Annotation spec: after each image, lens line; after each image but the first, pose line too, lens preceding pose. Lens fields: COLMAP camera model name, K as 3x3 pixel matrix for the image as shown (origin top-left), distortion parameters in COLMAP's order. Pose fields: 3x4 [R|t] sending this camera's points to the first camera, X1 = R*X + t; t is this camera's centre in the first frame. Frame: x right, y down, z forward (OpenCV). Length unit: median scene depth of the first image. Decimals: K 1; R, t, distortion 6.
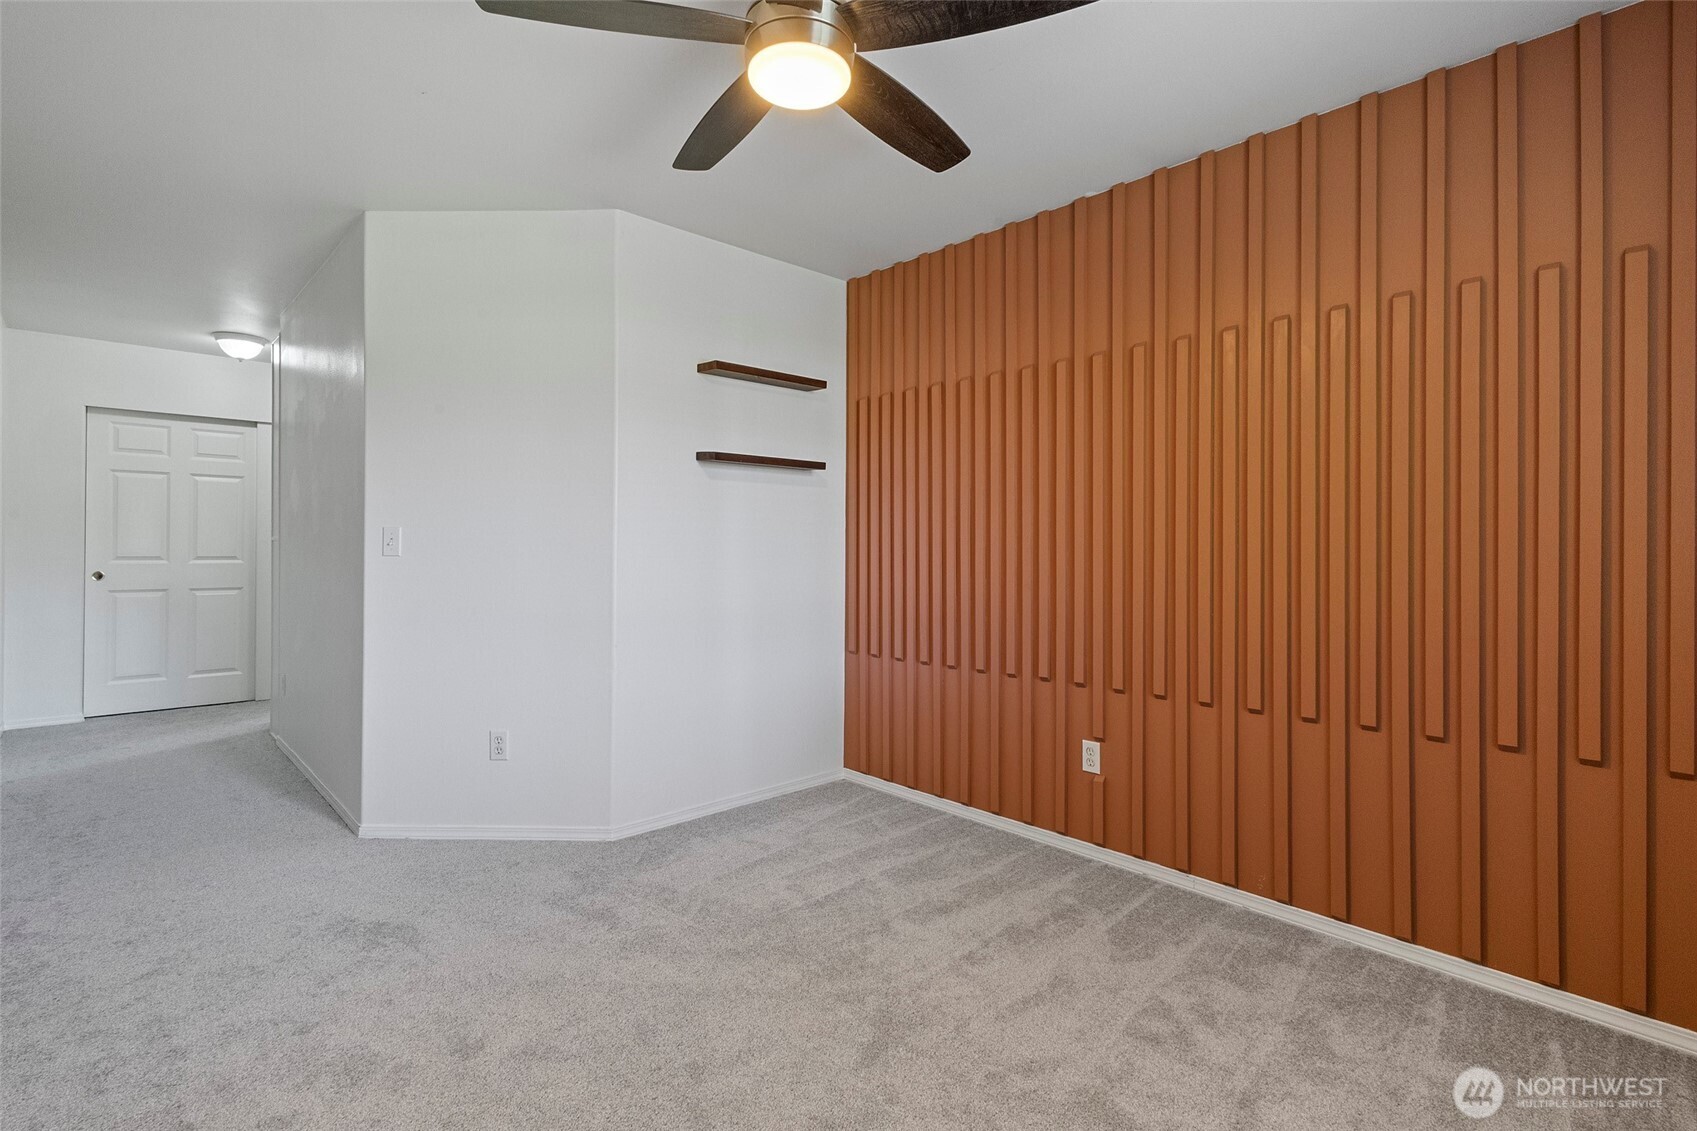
lens RADIAL K [[786.9, 0, 853.0], [0, 786.9, 549.5], [0, 0, 1]] dist [0.001885, -0.000467]
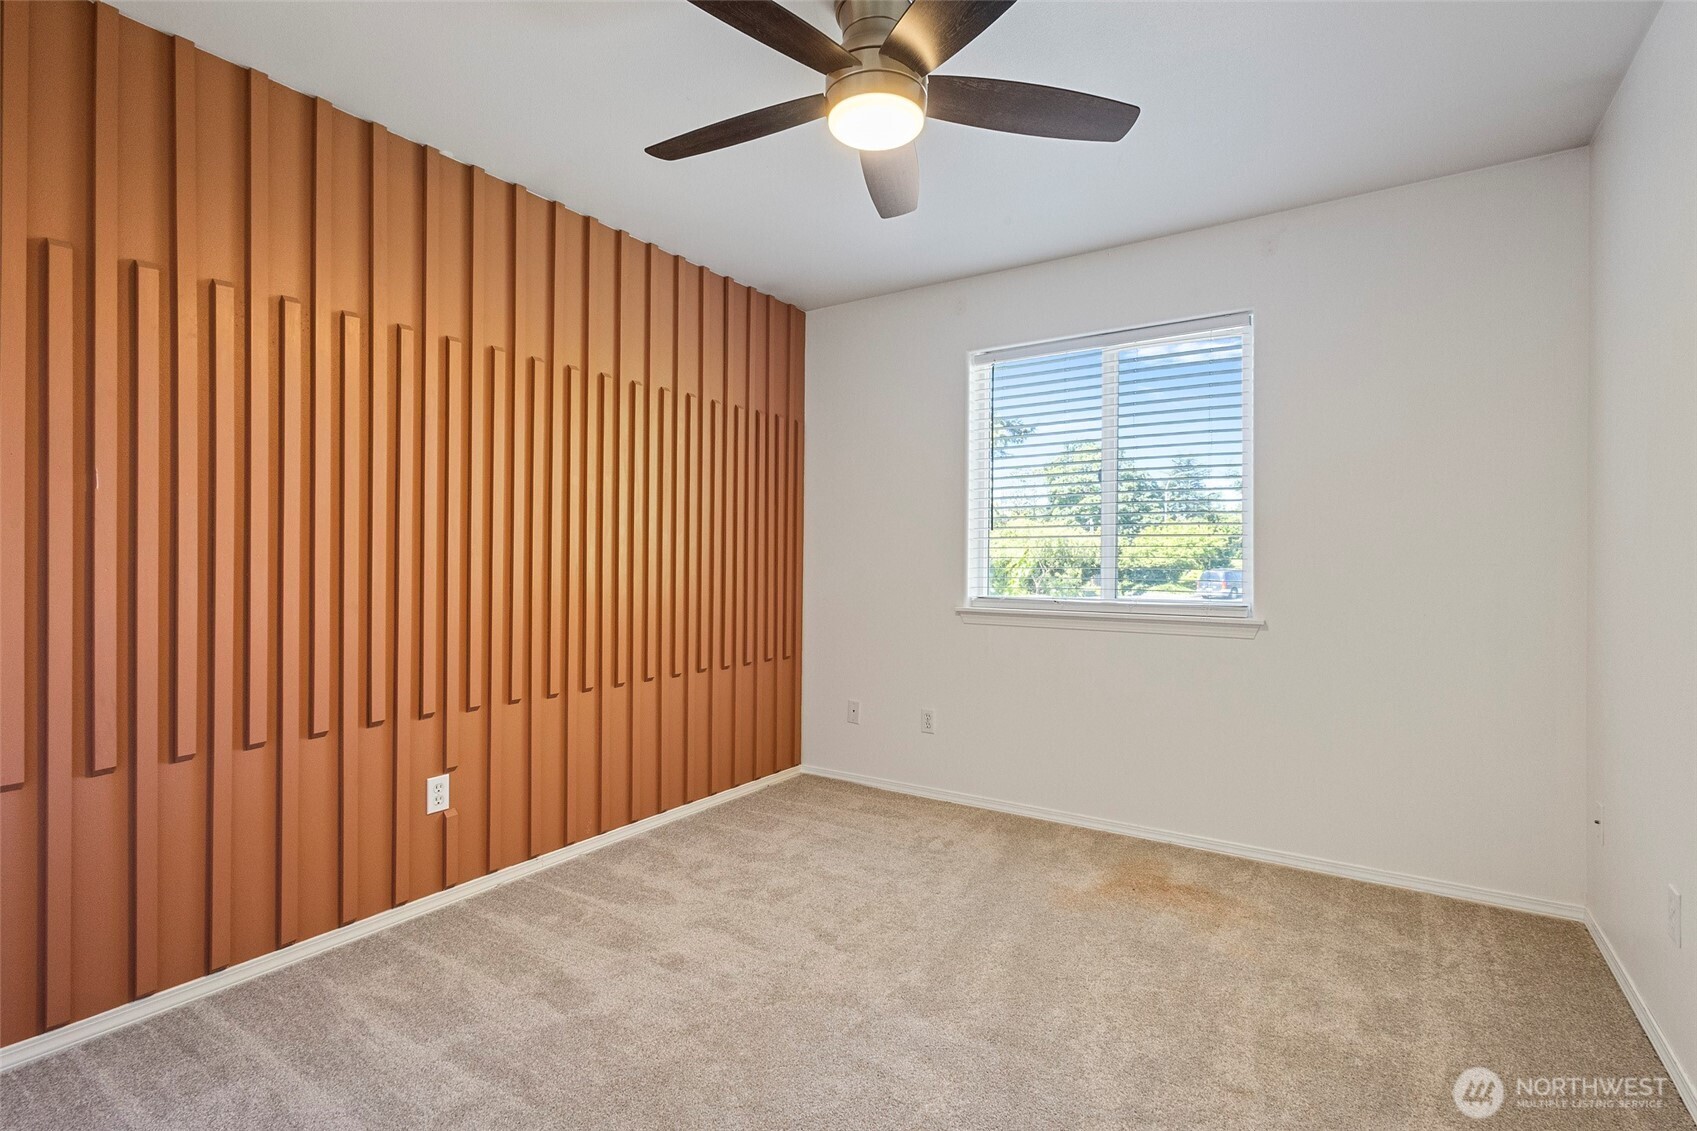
lens RADIAL K [[786.9, 0, 853.0], [0, 786.9, 549.5], [0, 0, 1]] dist [0.001885, -0.000467]
pose [[-0.224052, 0.009203, 0.974534, -0.702902], [0.009930, 0.999925, -0.007160, 0.001625], [-0.974527, 0.008073, -0.224127, 0.791108]]
